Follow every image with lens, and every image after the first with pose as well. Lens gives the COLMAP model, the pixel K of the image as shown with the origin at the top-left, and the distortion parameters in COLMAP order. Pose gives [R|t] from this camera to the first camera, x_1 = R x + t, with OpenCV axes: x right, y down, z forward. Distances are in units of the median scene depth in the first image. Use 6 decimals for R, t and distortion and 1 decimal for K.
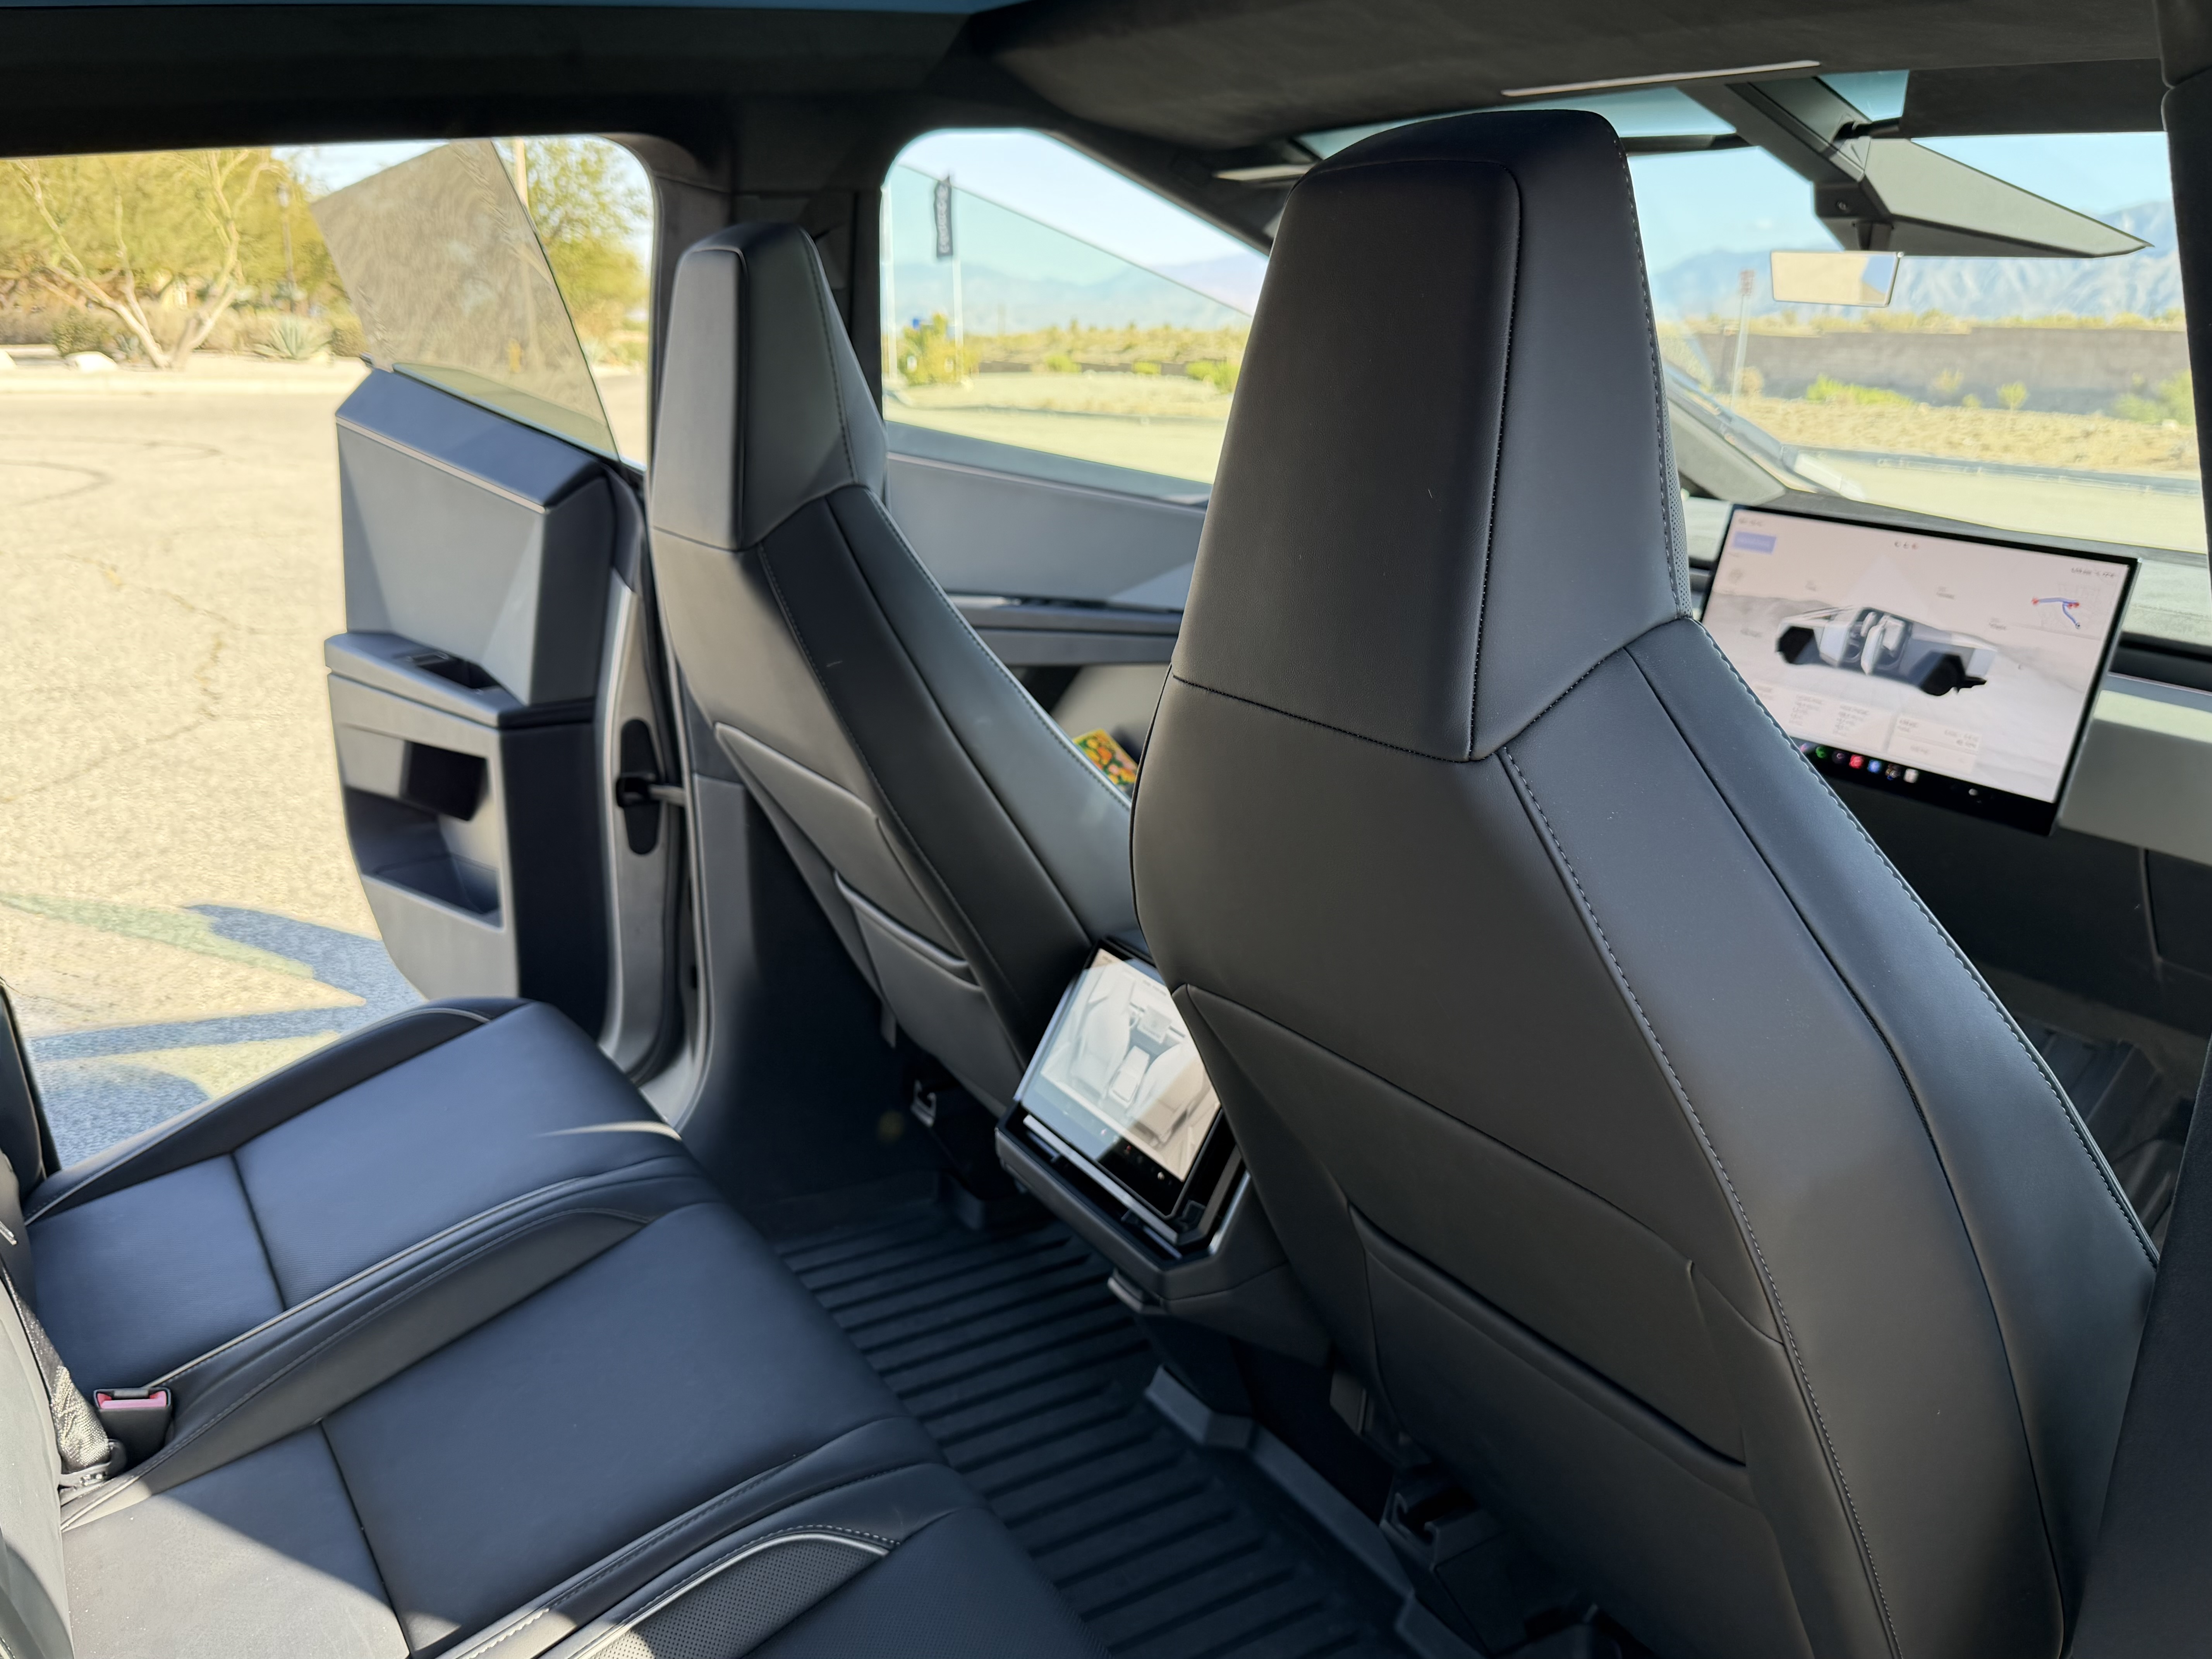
lens RADIAL K [[1721.5, 0, 1107.5], [0, 1721.5, 825.7], [0, 0, 1]] dist [0.110187, 0.001475]
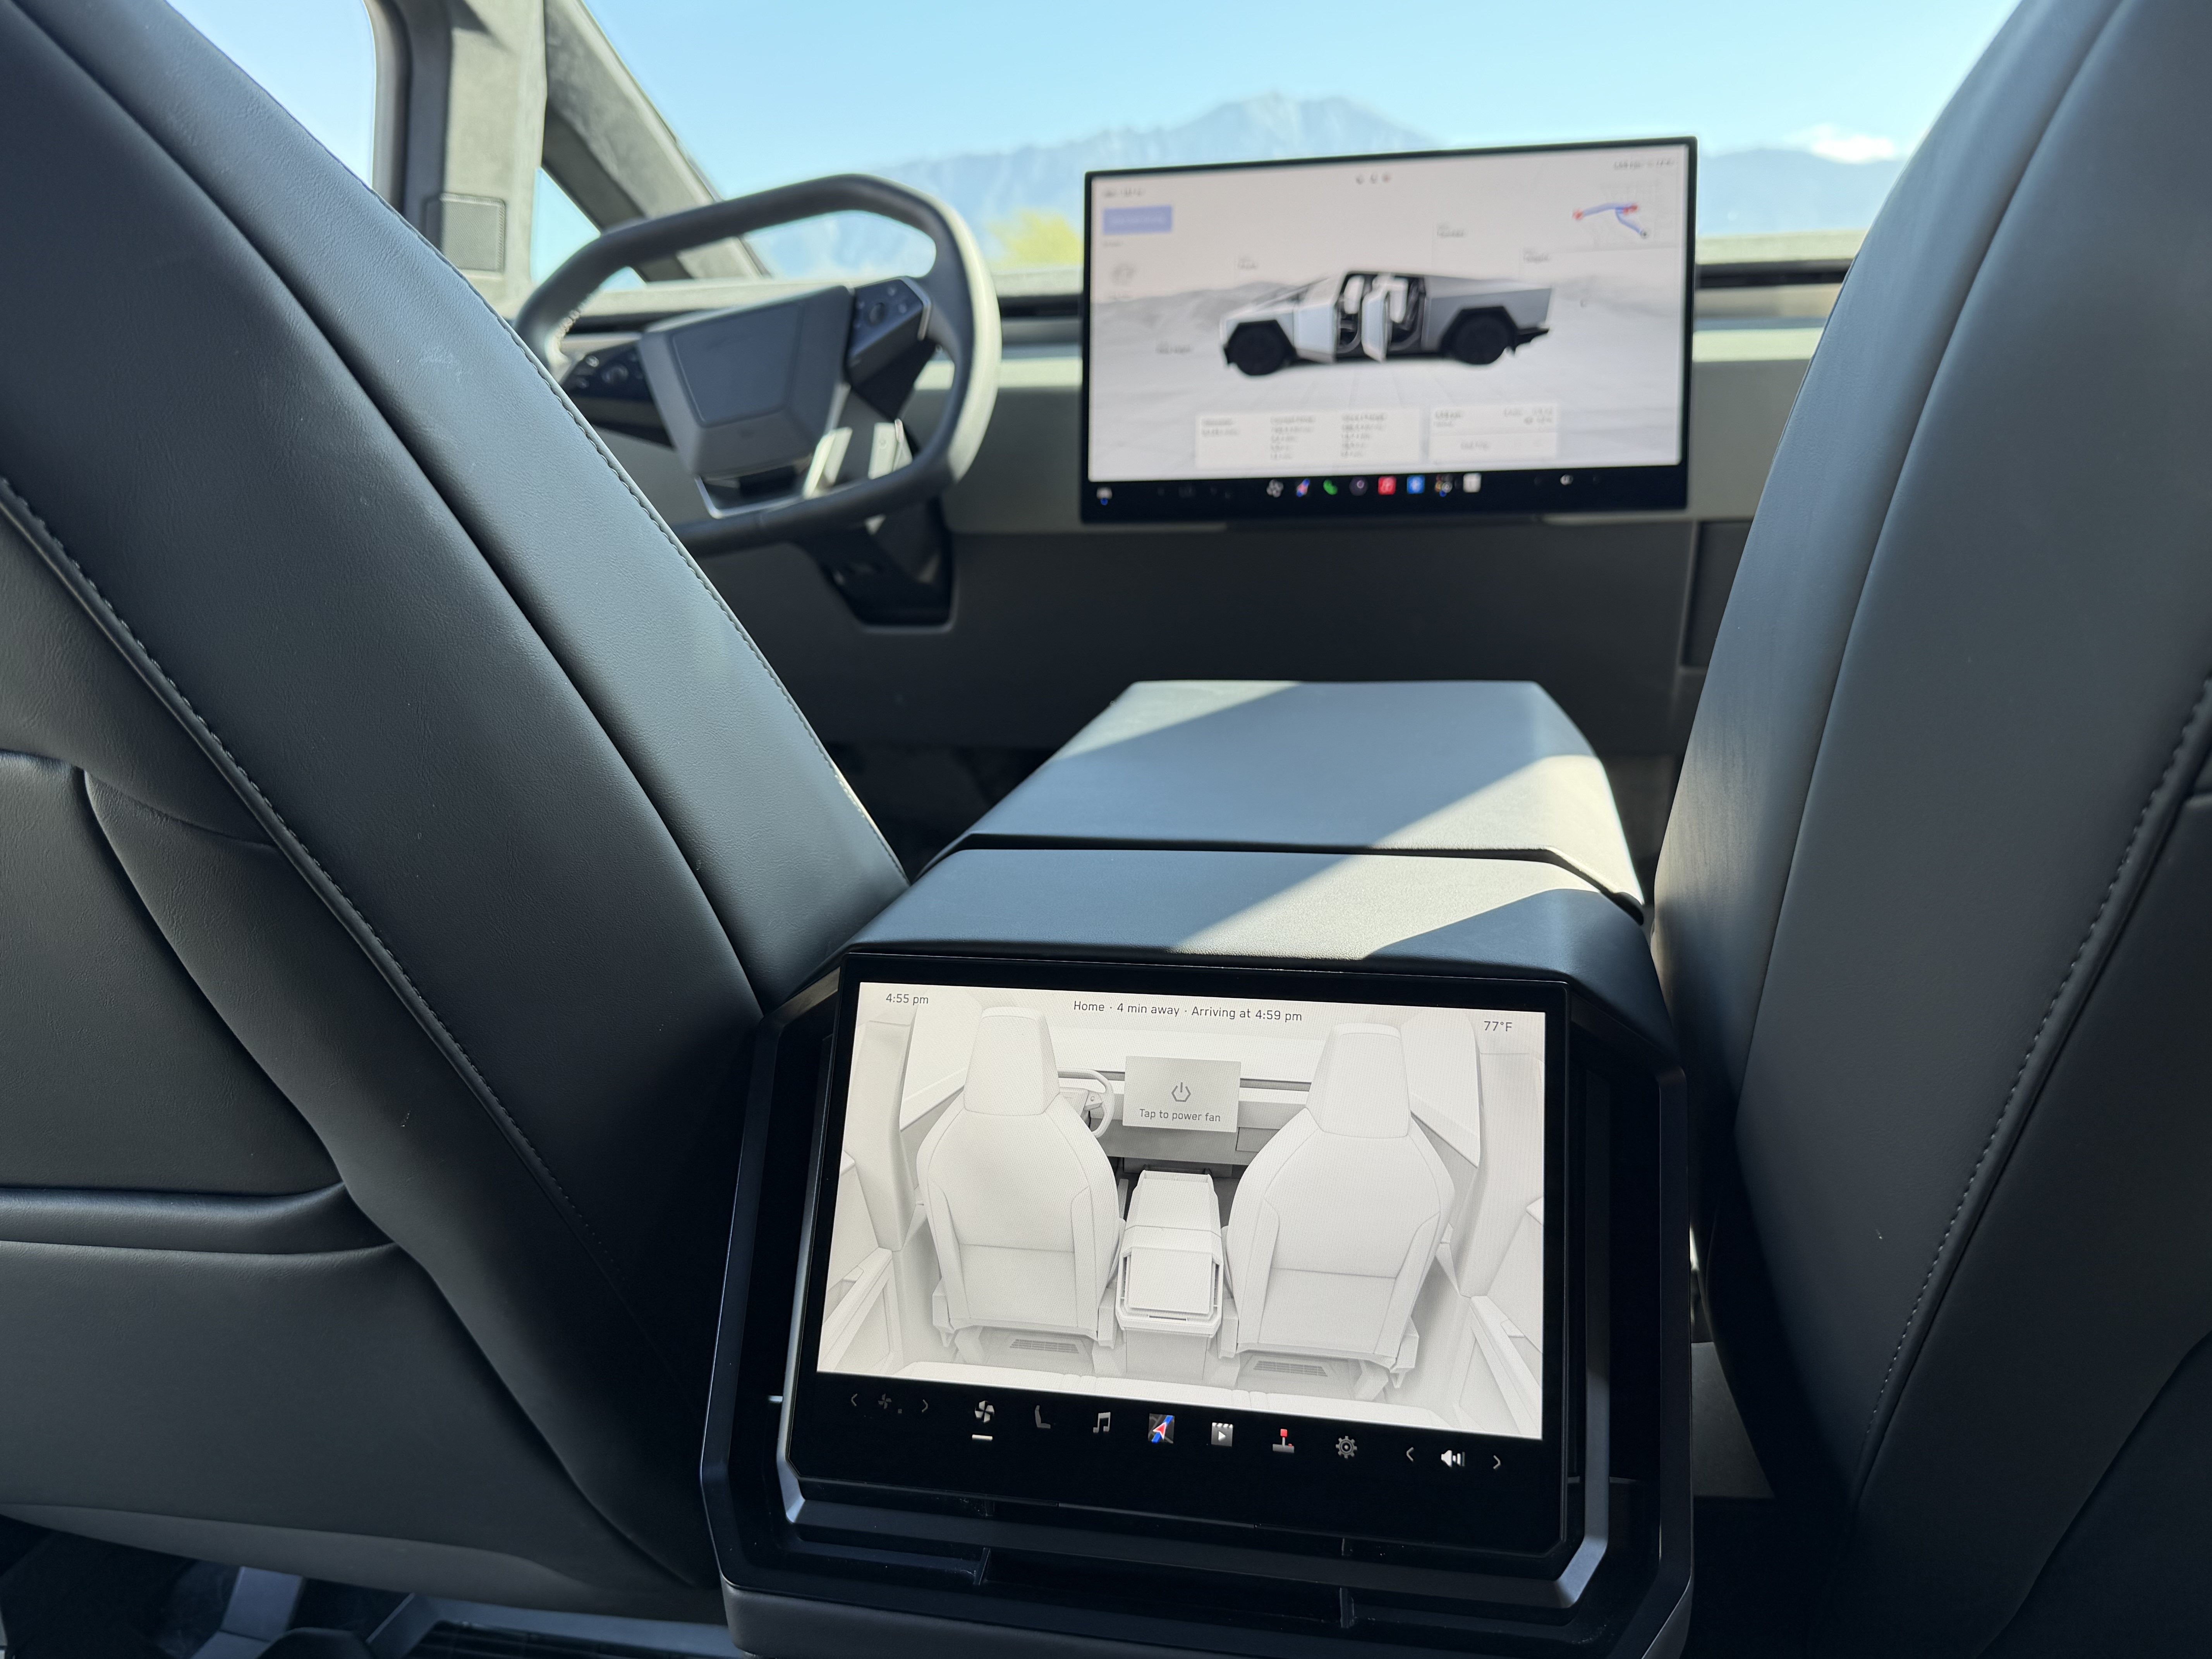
lens RADIAL K [[1721.5, 0, 1106.6], [0, 1721.5, 838.2], [0, 0, 1]] dist [0.110187, 0.001475]
pose [[0.693218, -0.236678, 0.680759, -0.183083], [0.260066, 0.963050, 0.069996, 0.024200], [-0.672172, 0.128520, 0.729156, 0.581925]]
